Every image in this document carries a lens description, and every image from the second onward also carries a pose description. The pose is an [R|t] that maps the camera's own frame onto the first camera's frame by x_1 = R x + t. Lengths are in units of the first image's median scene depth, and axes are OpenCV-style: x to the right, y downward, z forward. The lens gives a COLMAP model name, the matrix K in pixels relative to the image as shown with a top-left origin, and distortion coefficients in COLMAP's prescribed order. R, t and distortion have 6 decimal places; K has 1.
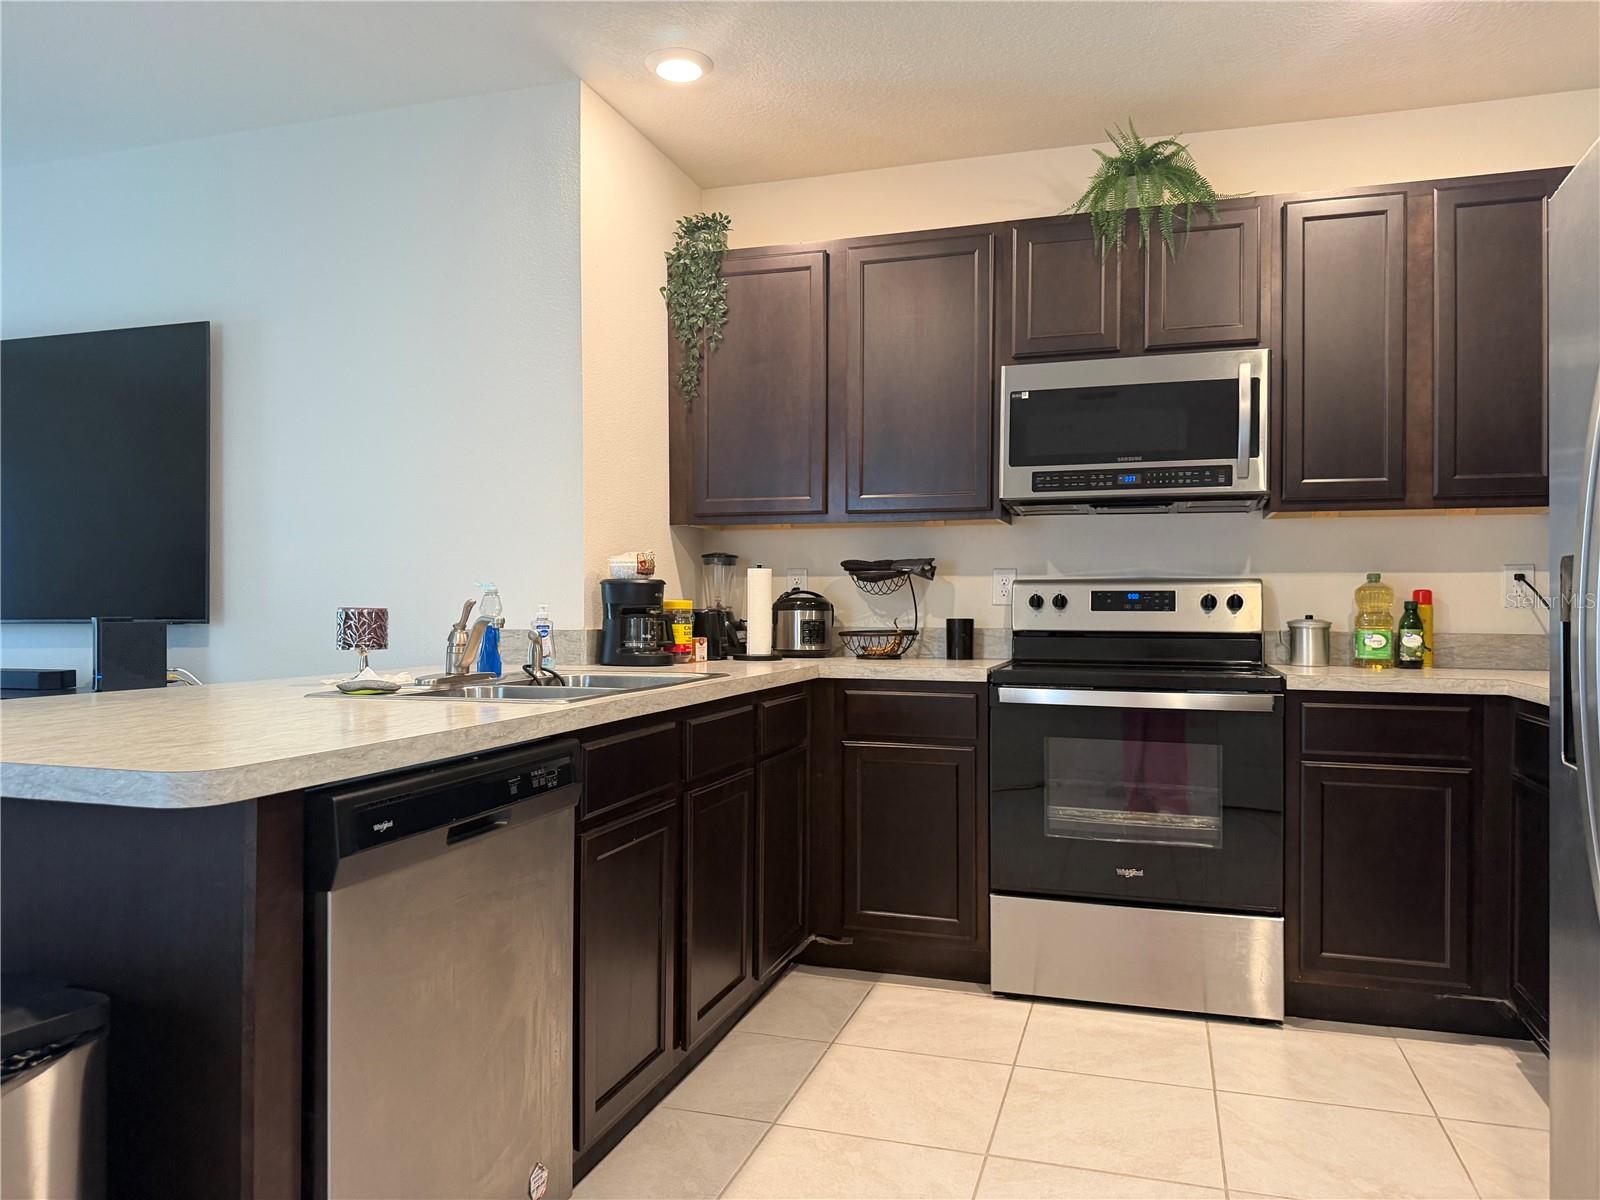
lens RADIAL K [[1137.2, 0, 802.4], [0, 1137.2, 586.5], [0, 0, 1]] dist [0.186253, -0.372986]
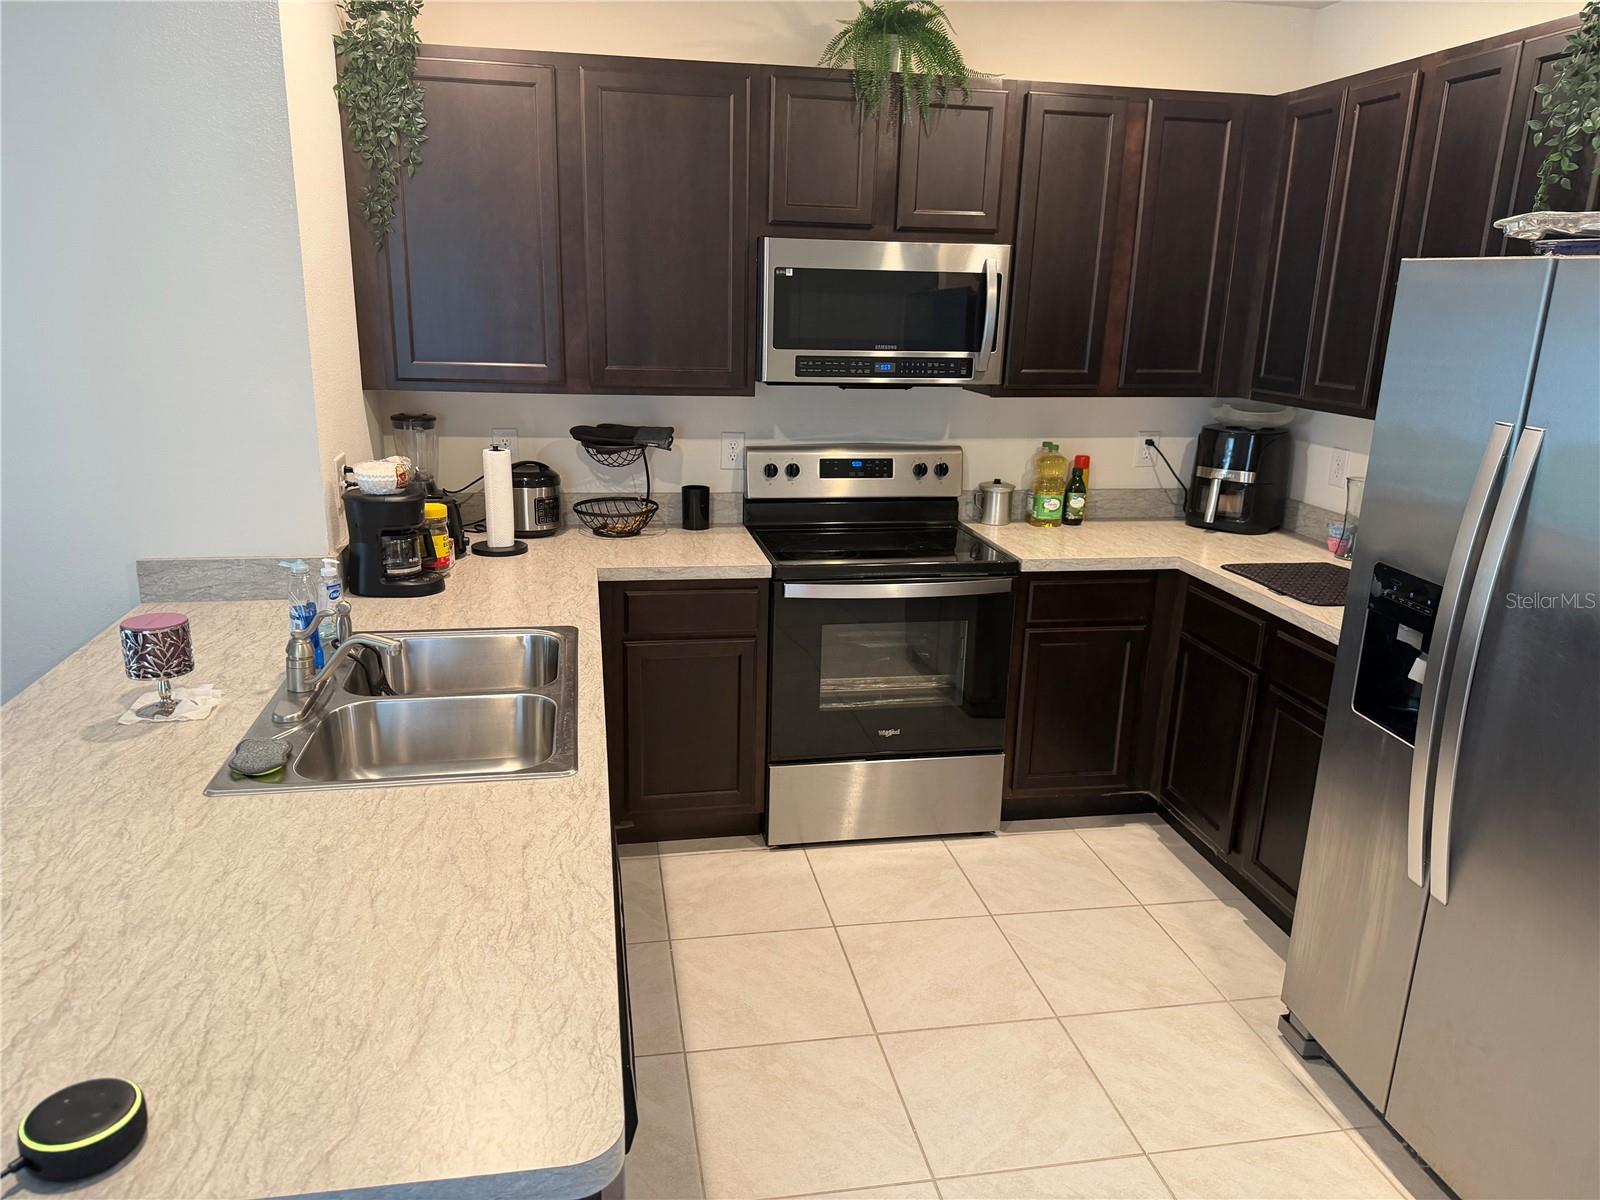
lens RADIAL K [[1134.4, 0, 800.0], [0, 1134.4, 600.0], [0, 0, 1]] dist [0.170273, -0.316621]
pose [[0.883522, -0.103853, 0.456731, -0.266954], [-0.030315, 0.960386, 0.277019, -0.169856], [-0.467407, -0.258598, 0.845374, 0.110979]]
